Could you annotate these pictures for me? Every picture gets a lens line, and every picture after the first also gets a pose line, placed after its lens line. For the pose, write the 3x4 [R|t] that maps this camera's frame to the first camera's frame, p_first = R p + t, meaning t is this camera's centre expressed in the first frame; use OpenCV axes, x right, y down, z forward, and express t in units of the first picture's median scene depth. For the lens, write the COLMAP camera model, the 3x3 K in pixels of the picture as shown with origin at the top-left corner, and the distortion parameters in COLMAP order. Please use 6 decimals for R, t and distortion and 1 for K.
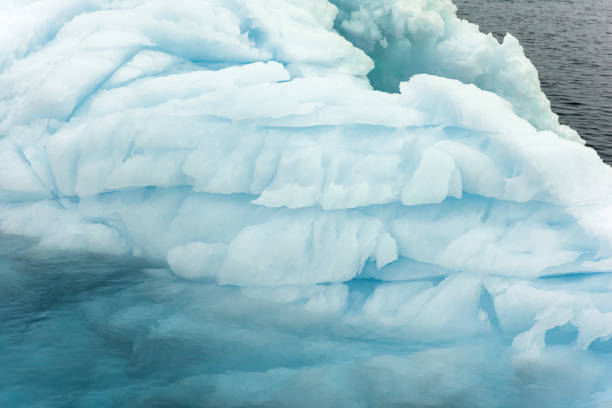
lens RADIAL K [[2451.1, 0, 306.0], [0, 2451.1, 204.0], [0, 0, 1]] dist [-0.104961, -8.286226]
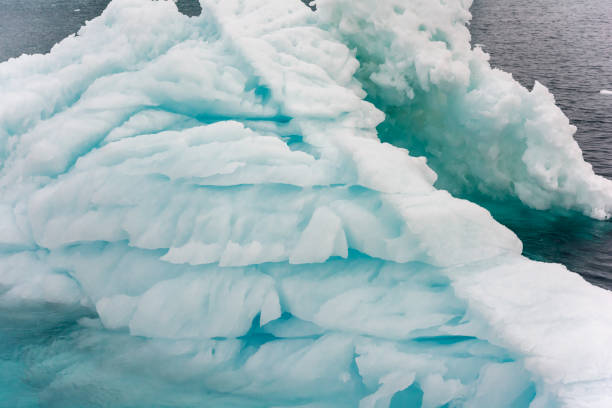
lens RADIAL K [[2451.1, 0, 306.0], [0, 2451.1, 204.0], [0, 0, 1]] dist [-0.104961, -8.286226]
pose [[0.859930, 0.008935, -0.510334, 0.560818], [-0.000216, 0.999853, 0.017142, -0.041701], [0.510412, -0.014630, 0.859805, 0.121667]]
